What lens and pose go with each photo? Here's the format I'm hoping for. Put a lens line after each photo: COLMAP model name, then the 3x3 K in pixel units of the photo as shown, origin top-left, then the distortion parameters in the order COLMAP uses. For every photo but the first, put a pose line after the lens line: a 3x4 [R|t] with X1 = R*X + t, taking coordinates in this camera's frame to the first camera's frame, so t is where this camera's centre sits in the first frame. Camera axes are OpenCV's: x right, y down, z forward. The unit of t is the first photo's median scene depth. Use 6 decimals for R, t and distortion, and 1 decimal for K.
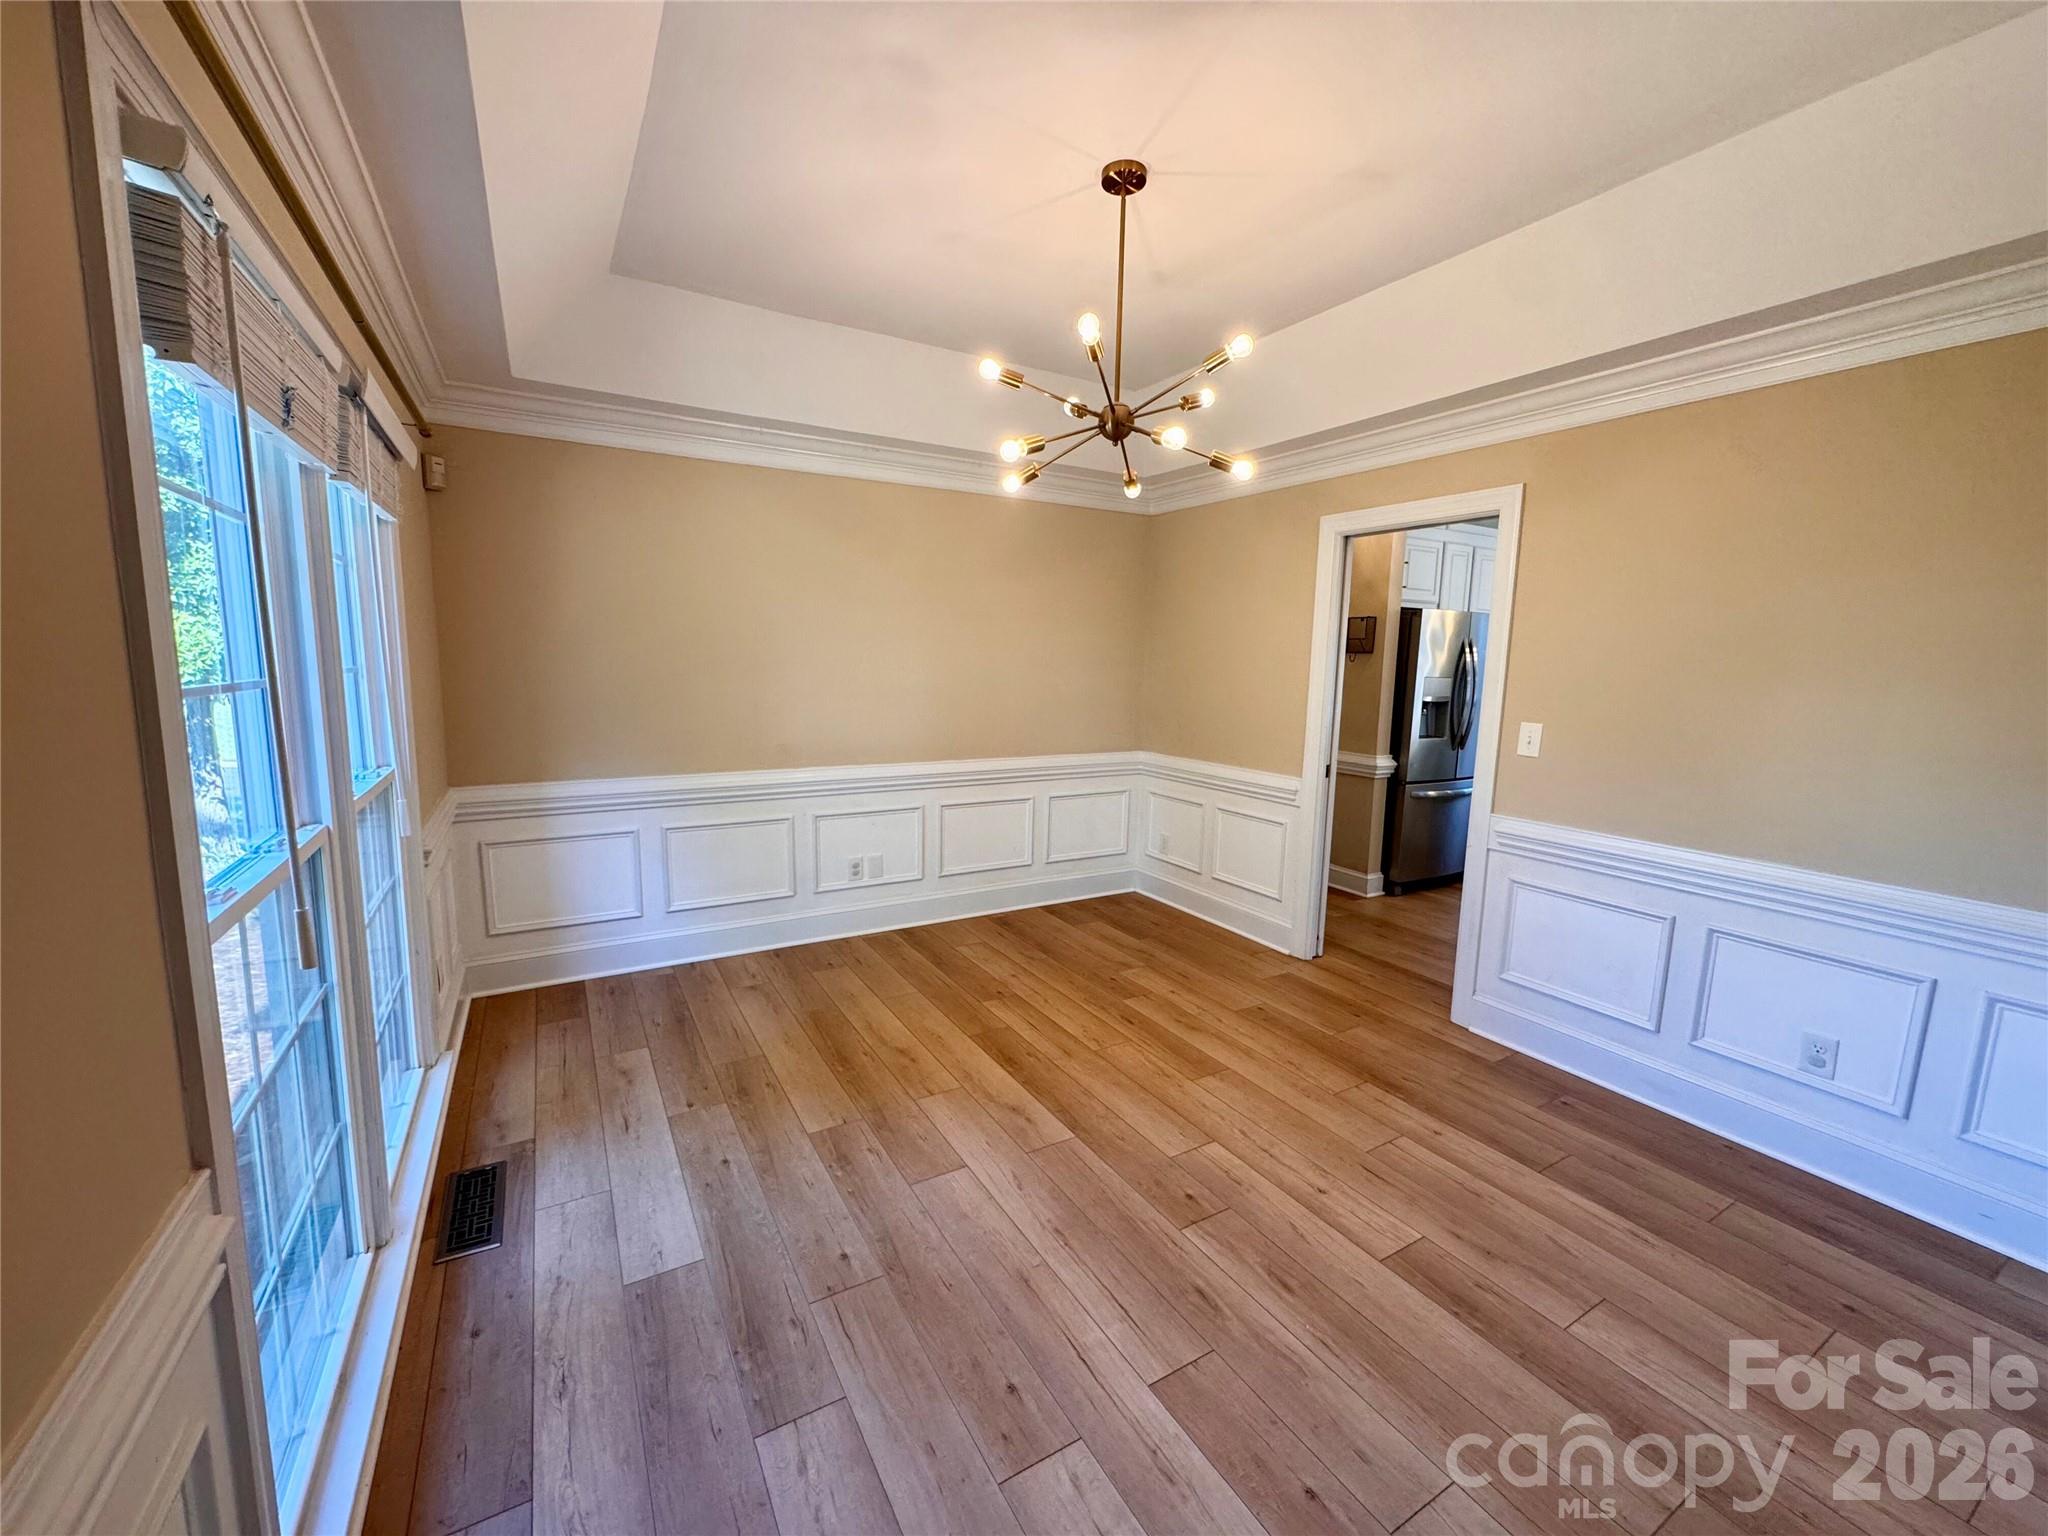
lens RADIAL K [[818.4, 0, 1030.1], [0, 818.4, 769.7], [0, 0, 1]] dist [-0.002569, 0.000276]
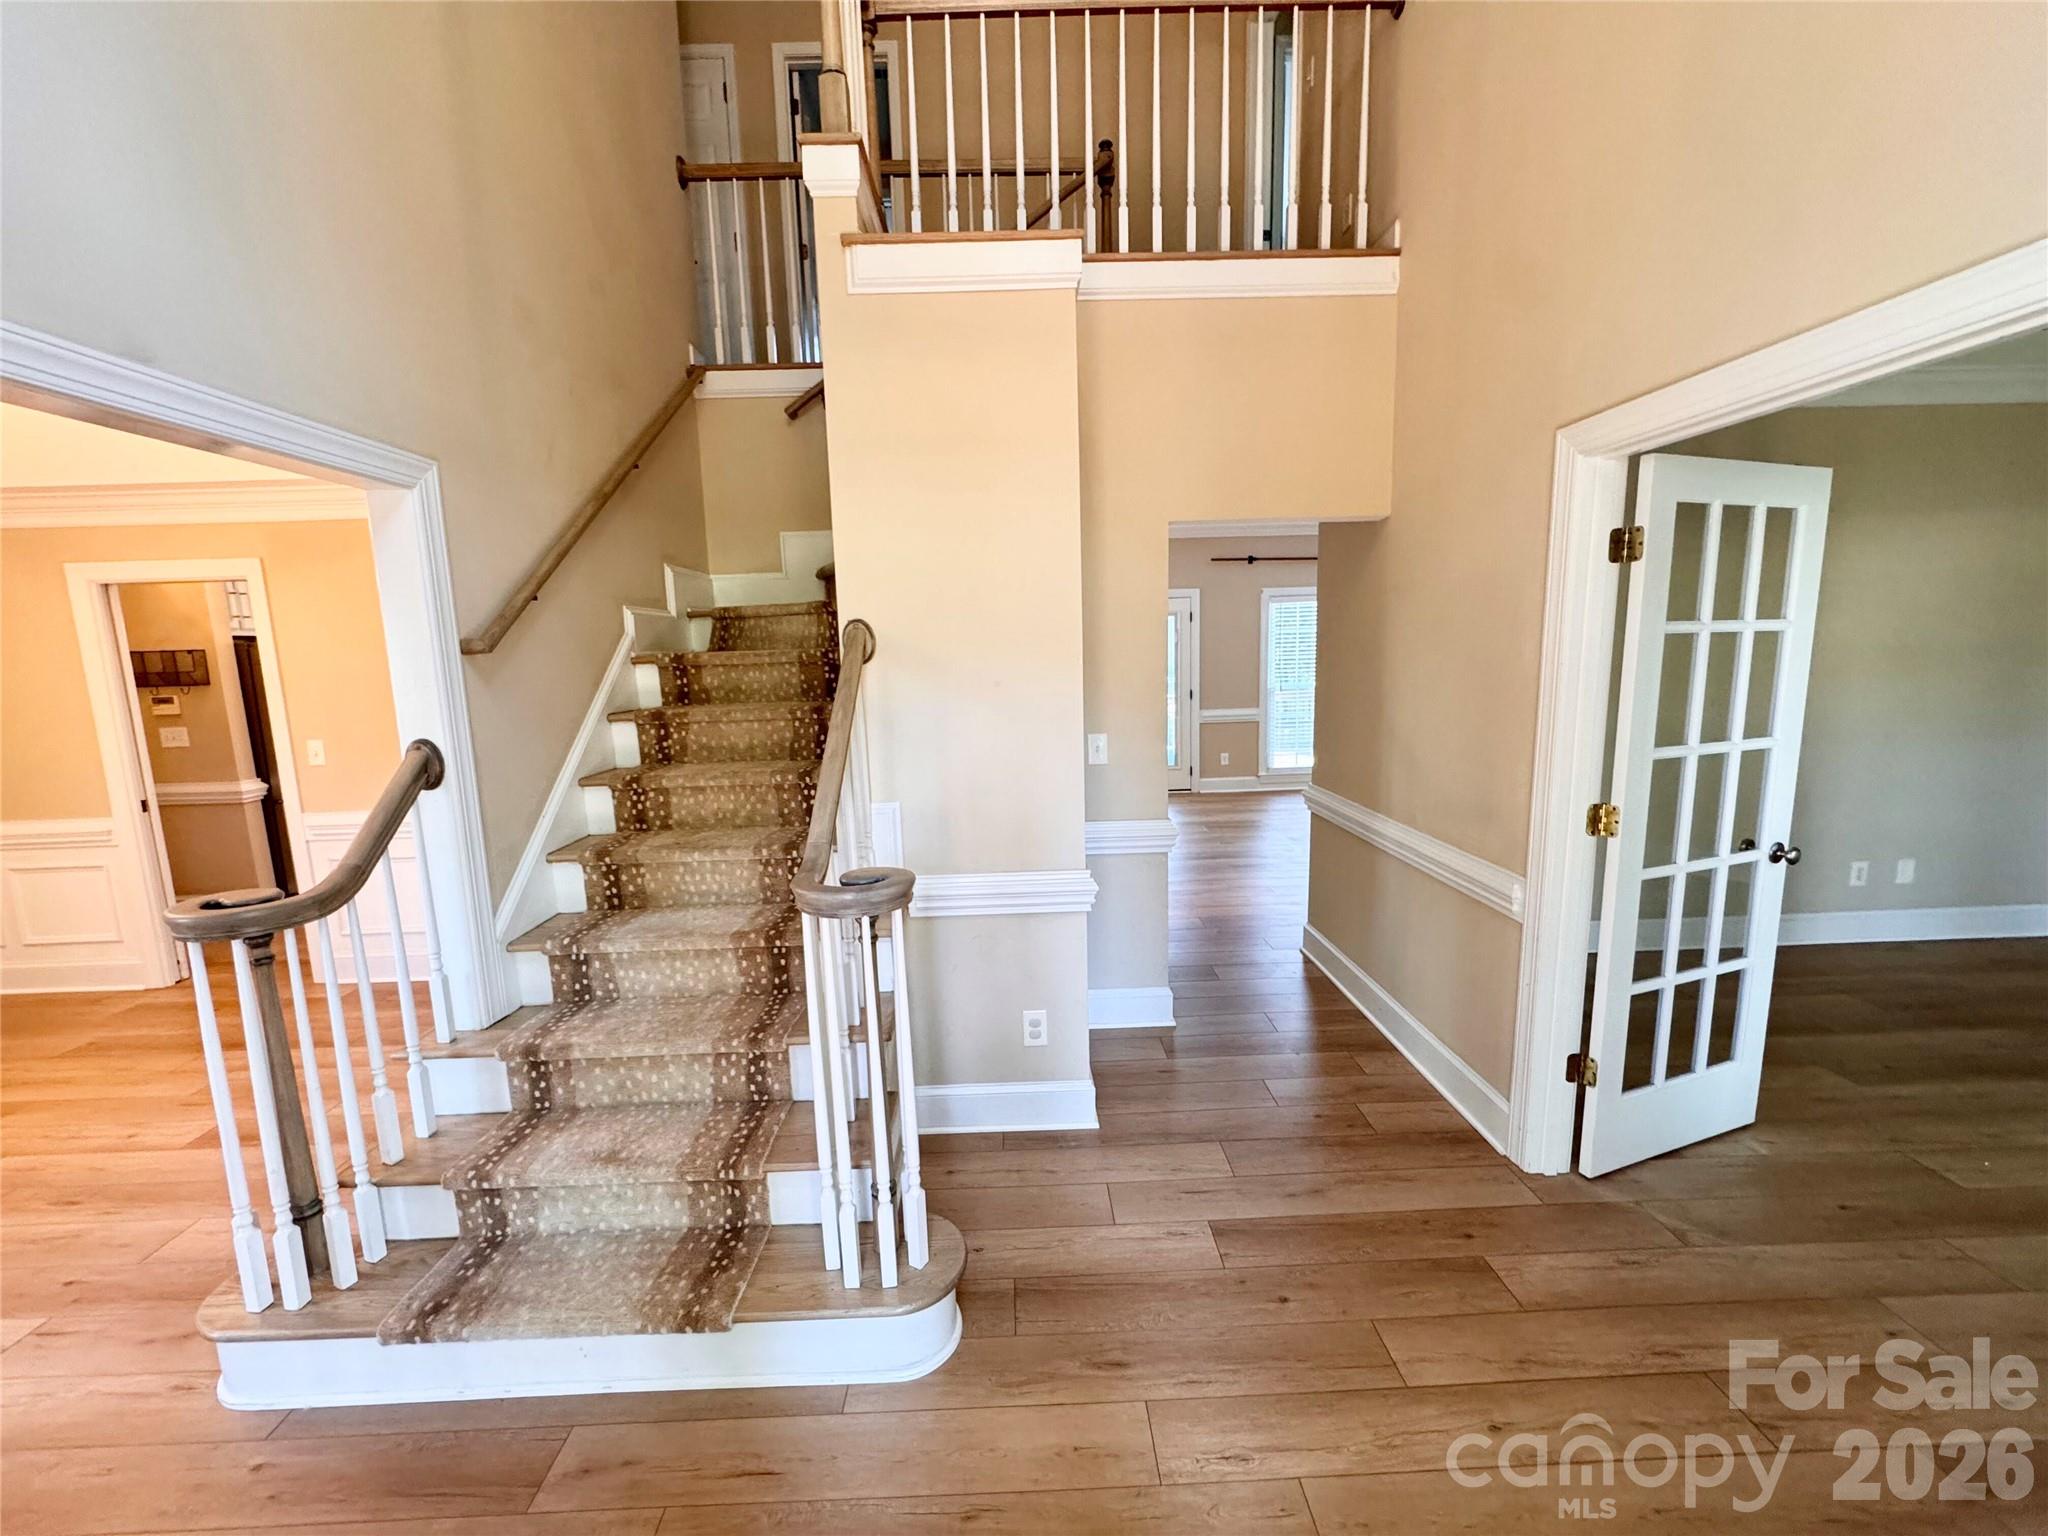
lens RADIAL K [[818.4, 0, 1017.3], [0, 818.4, 771.5], [0, 0, 1]] dist [-0.002569, 0.000276]
pose [[0.497237, -0.162550, 0.852251, 0.042432], [0.160065, 0.982618, 0.094027, 0.049334], [-0.852722, 0.089662, 0.514613, -0.629607]]
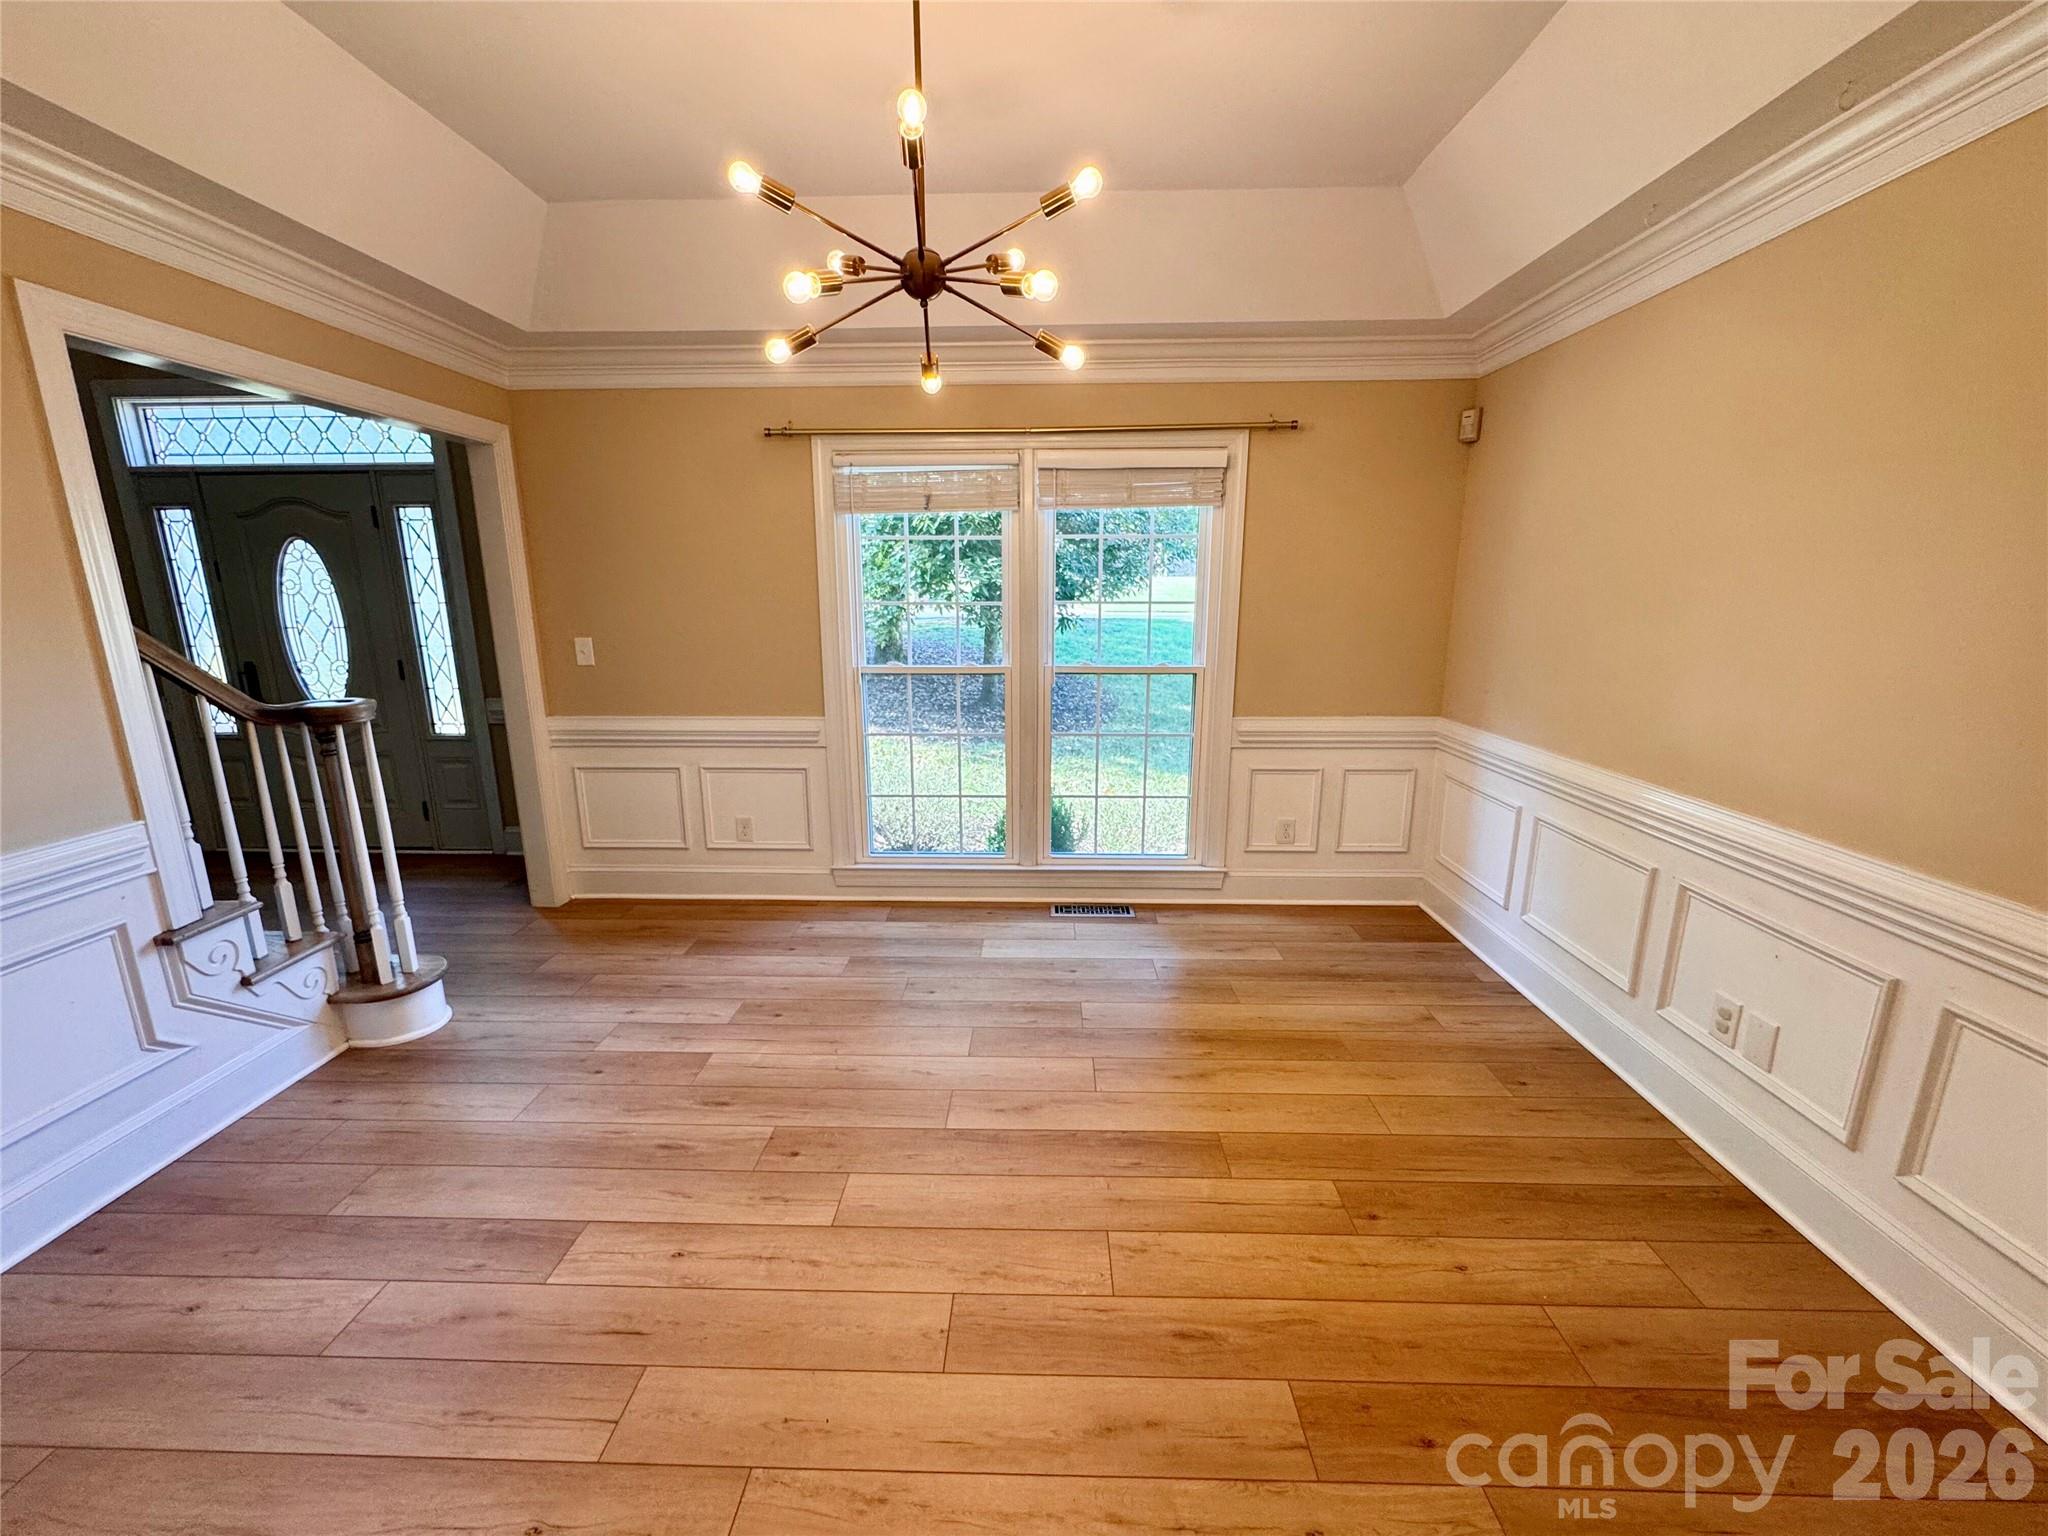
lens RADIAL K [[818.4, 0, 1024.9], [0, 818.4, 773.5], [0, 0, 1]] dist [-0.002569, 0.000276]
pose [[-0.536343, 0.167245, -0.827264, 0.561465], [-0.125605, 0.953438, 0.274187, -0.148242], [0.834602, 0.250967, -0.490363, 1.153147]]
